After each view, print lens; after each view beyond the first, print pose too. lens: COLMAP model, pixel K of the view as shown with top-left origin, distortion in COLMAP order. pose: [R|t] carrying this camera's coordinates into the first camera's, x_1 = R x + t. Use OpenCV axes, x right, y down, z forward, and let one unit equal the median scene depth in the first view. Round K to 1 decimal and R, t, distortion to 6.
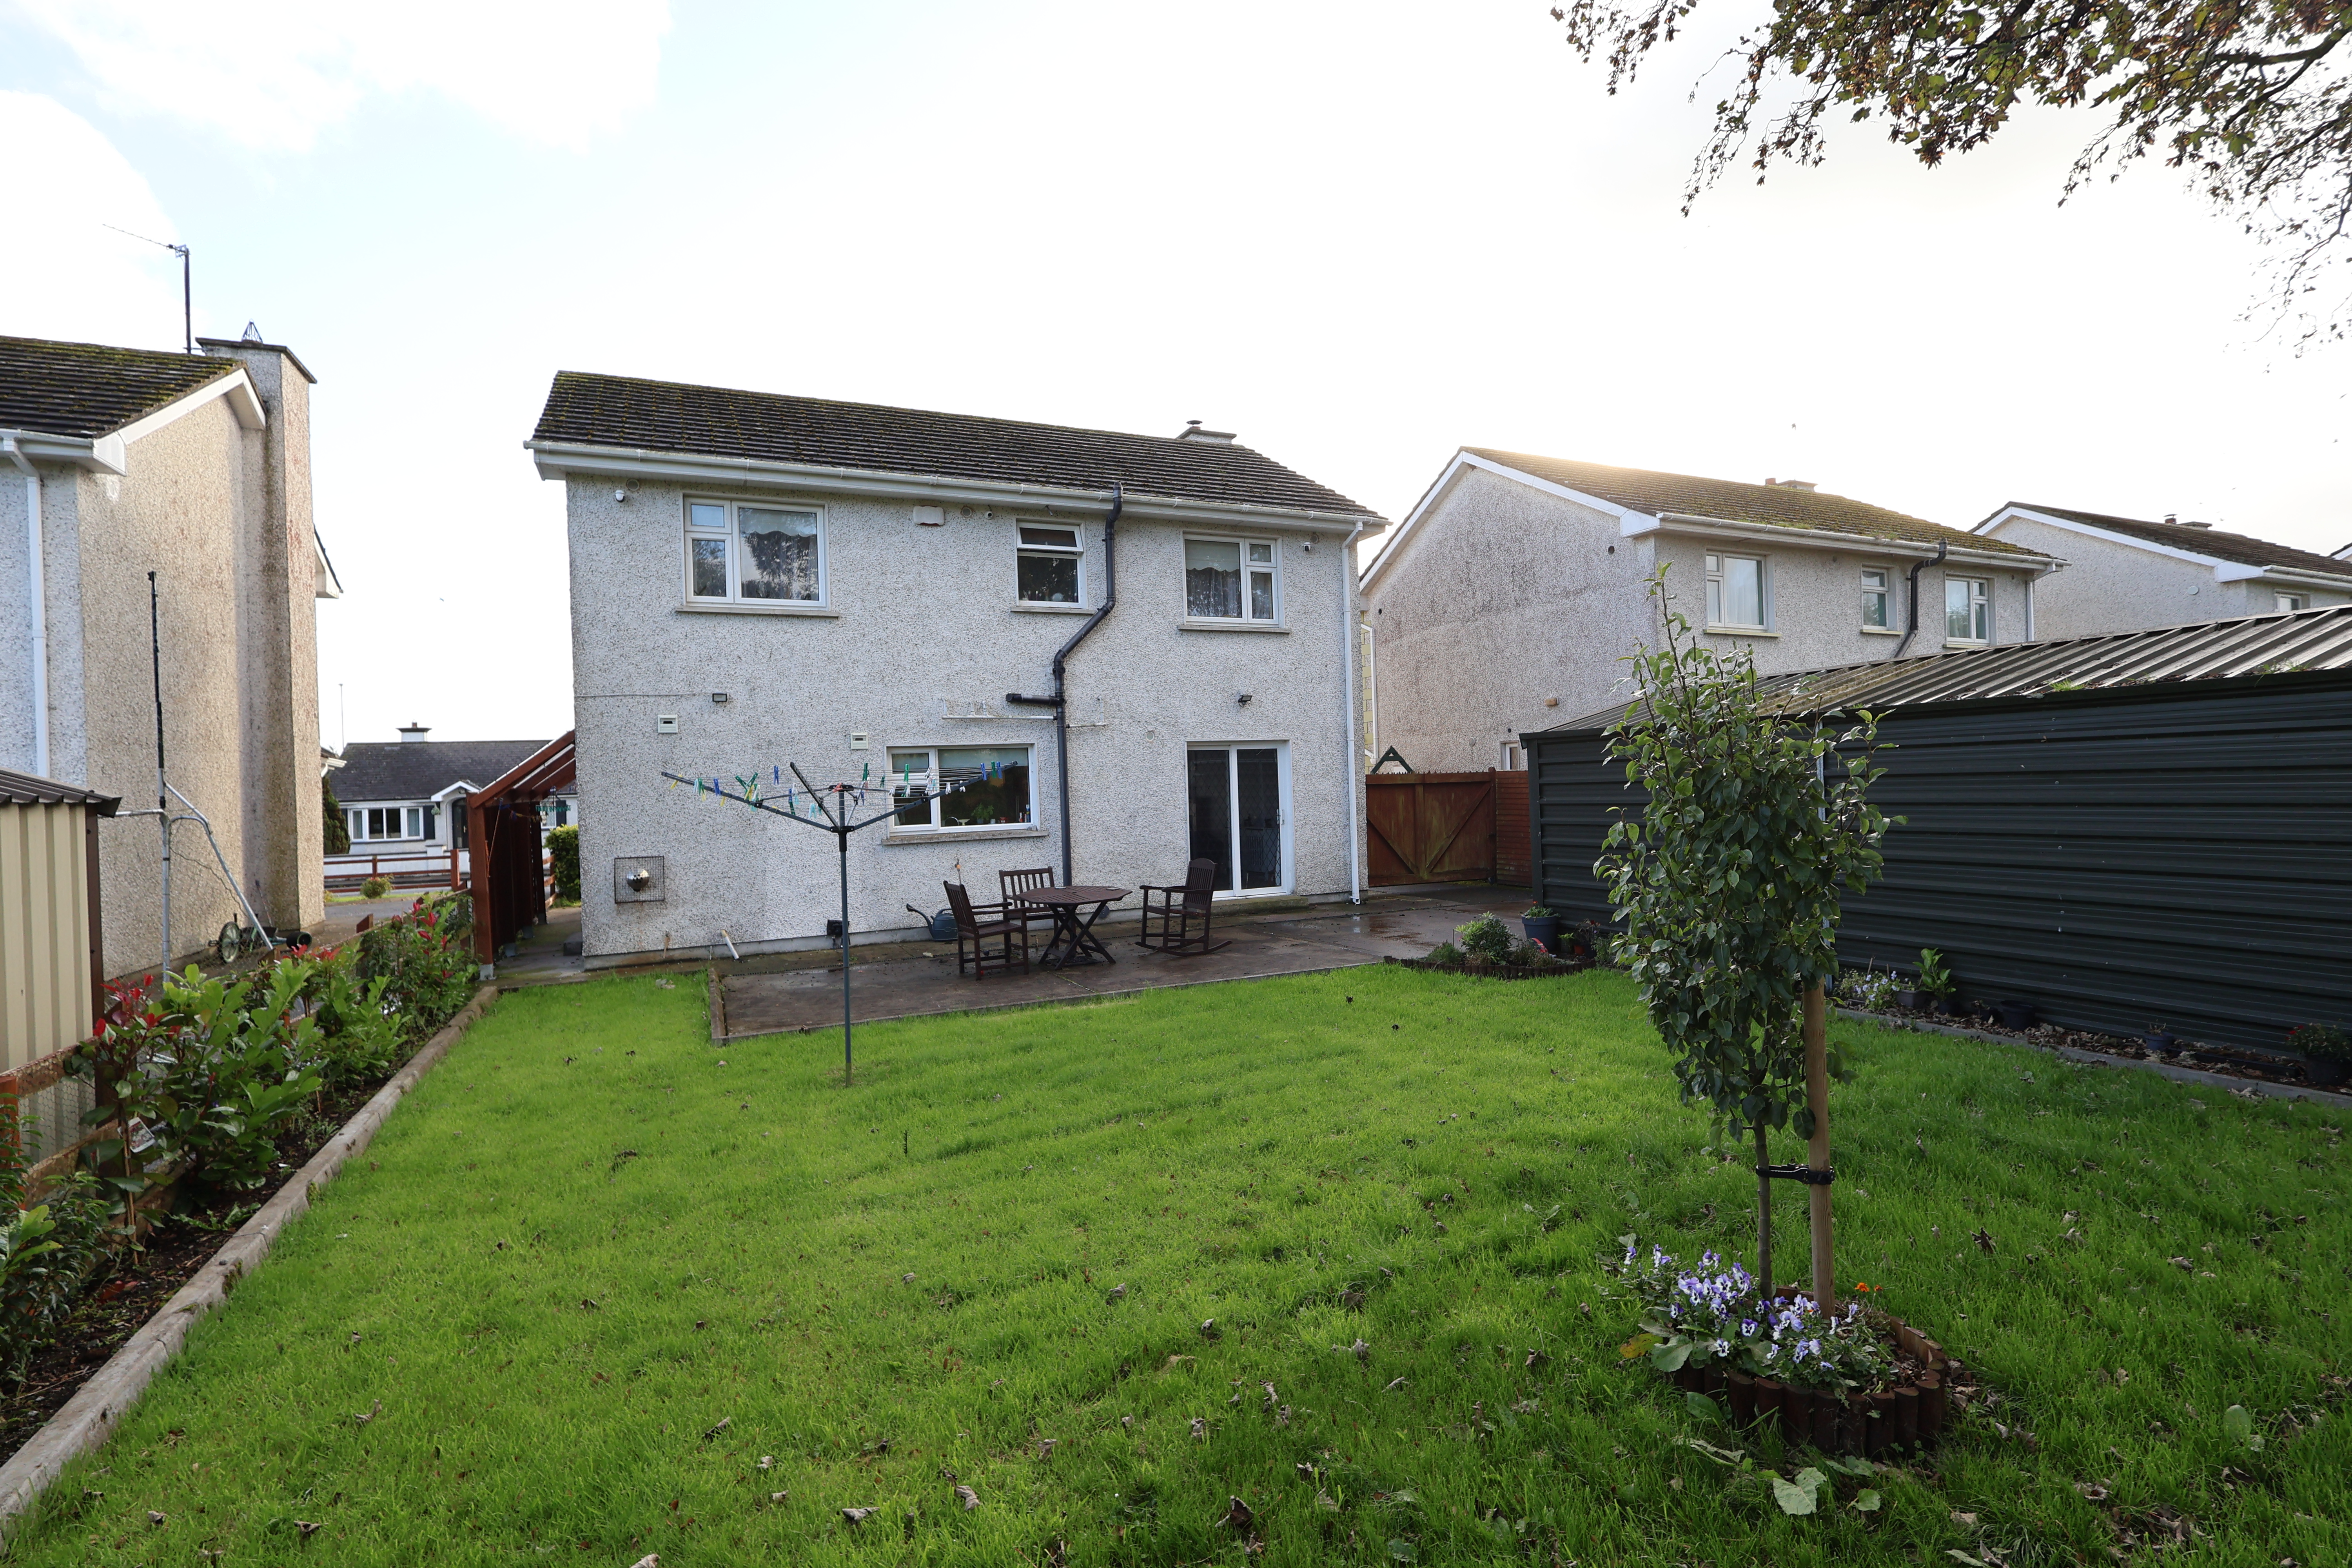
lens RADIAL K [[1080.8, 0, 1178.8], [0, 1080.8, 781.1], [0, 0, 1]] dist [-0.006502, 0.000379]
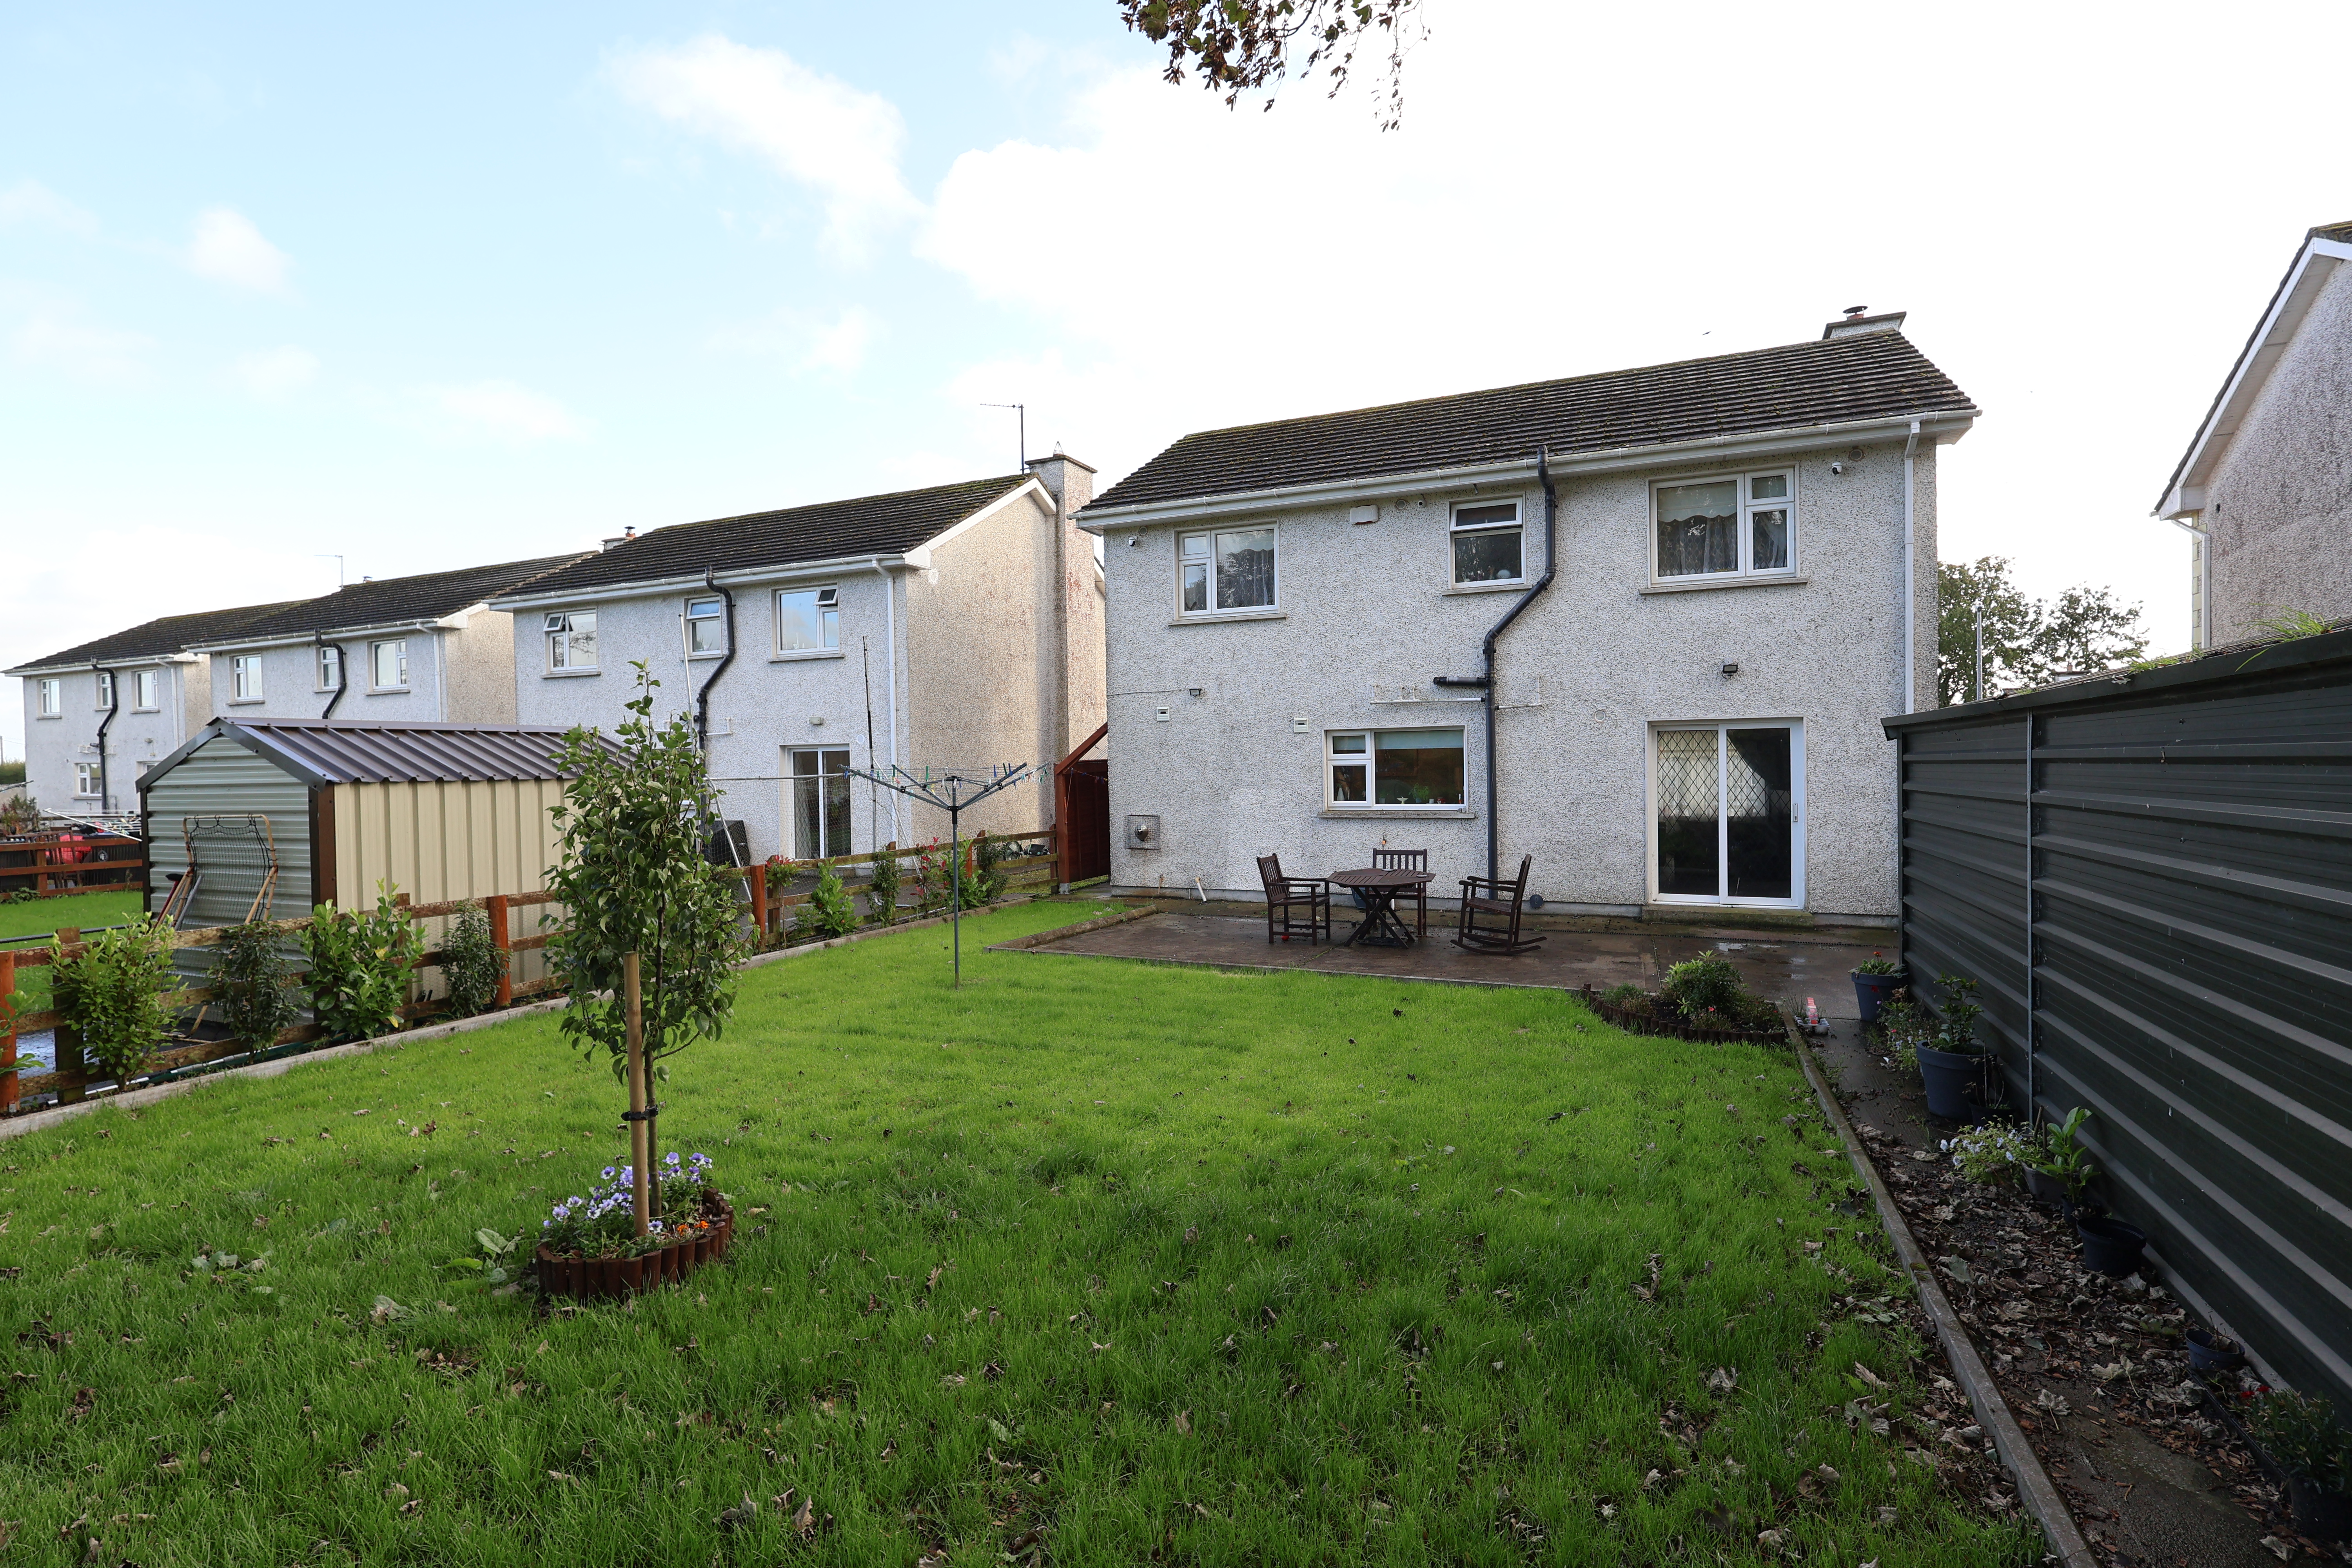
lens RADIAL K [[1090.5, 0, 1179.0], [0, 1090.5, 778.1], [0, 0, 1]] dist [-0.000876, 0.000087]
pose [[0.657244, 0.035885, -0.752823, 0.456003], [-0.006097, 0.999086, 0.042300, -0.027456], [0.753653, -0.023212, 0.656862, 0.136427]]
